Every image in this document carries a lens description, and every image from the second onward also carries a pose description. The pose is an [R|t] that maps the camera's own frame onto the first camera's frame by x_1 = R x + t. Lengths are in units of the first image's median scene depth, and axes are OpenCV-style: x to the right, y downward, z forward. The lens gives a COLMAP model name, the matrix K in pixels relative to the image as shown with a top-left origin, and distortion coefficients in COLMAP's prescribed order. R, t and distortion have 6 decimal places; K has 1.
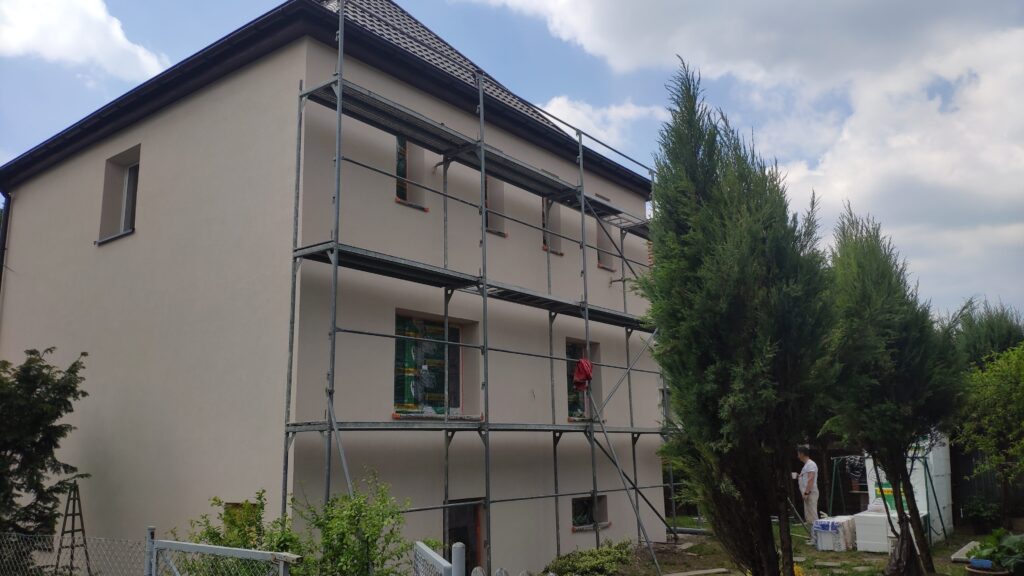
lens RADIAL K [[766.6, 0, 514.6], [0, 766.6, 290.3], [0, 0, 1]] dist [0.210642, -0.344764]
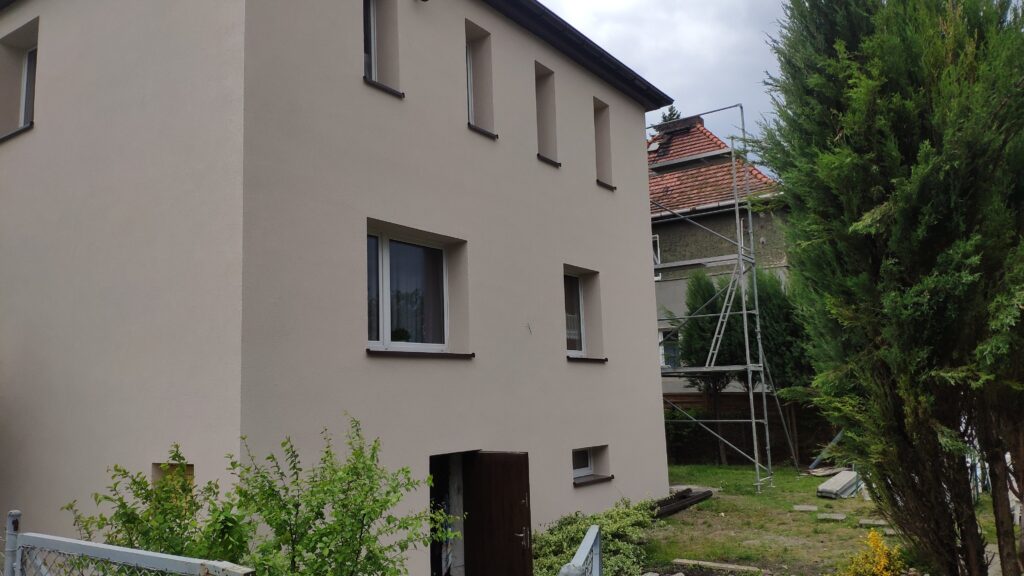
lens RADIAL K [[767.3, 0, 478.4], [0, 767.3, 276.0], [0, 0, 1]] dist [0.207469, -0.375915]
pose [[0.999902, -0.004749, 0.013180, -0.047625], [0.004113, 0.998846, 0.047847, 0.040158], [-0.013392, -0.047788, 0.998768, 0.177547]]
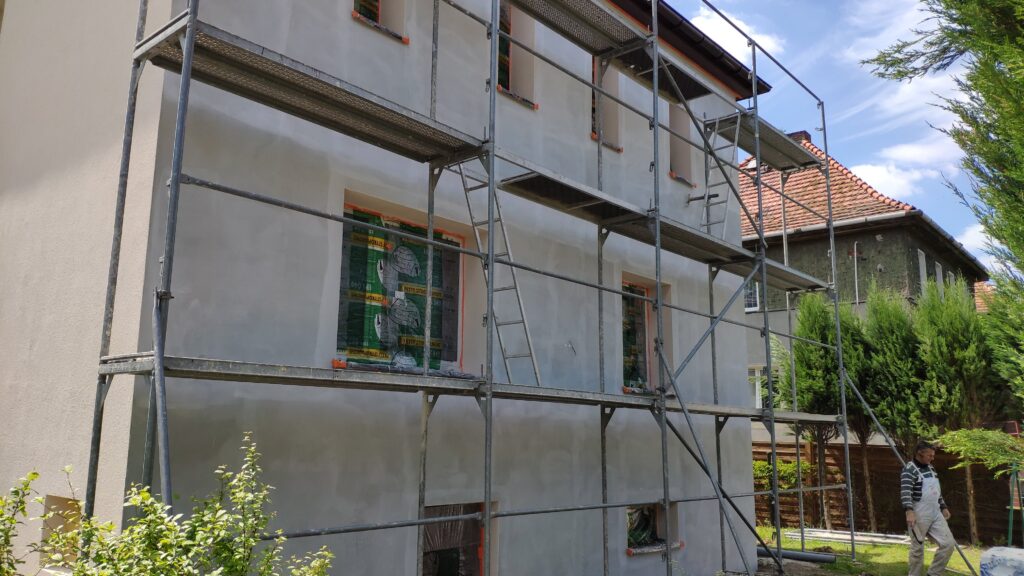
lens RADIAL K [[767.3, 0, 478.4], [0, 767.3, 276.0], [0, 0, 1]] dist [0.207469, -0.375915]
pose [[0.994195, 0.022052, -0.105309, 0.014539], [-0.021577, 0.999751, 0.005647, 0.077716], [0.105407, -0.003341, 0.994424, 0.364980]]
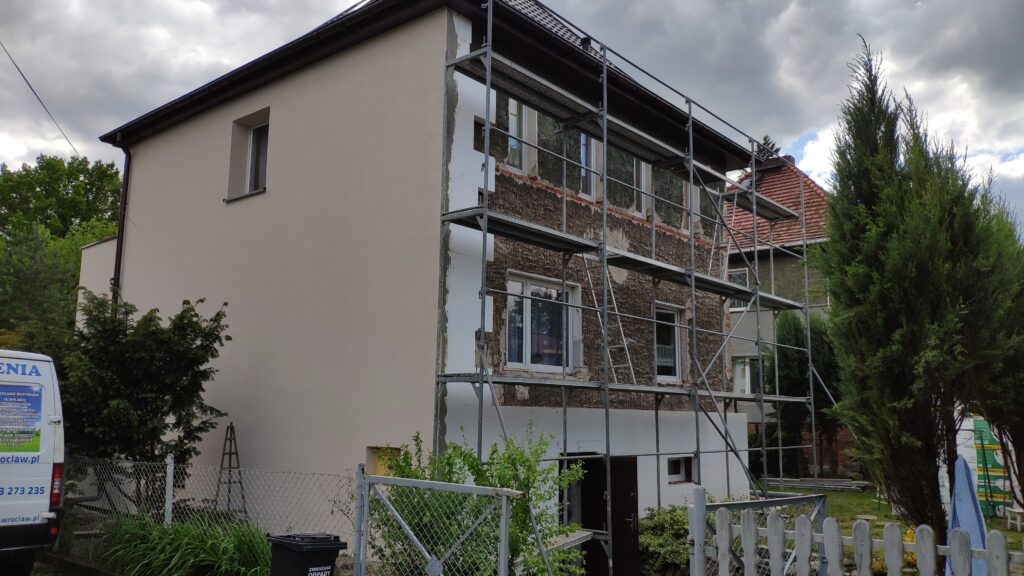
lens RADIAL K [[766.6, 0, 514.6], [0, 766.6, 290.3], [0, 0, 1]] dist [0.210642, -0.344764]
pose [[0.998402, 0.028835, -0.048606, -0.100888], [-0.026489, 0.998484, 0.048247, -0.000709], [0.049924, -0.046883, 0.997652, -0.043668]]
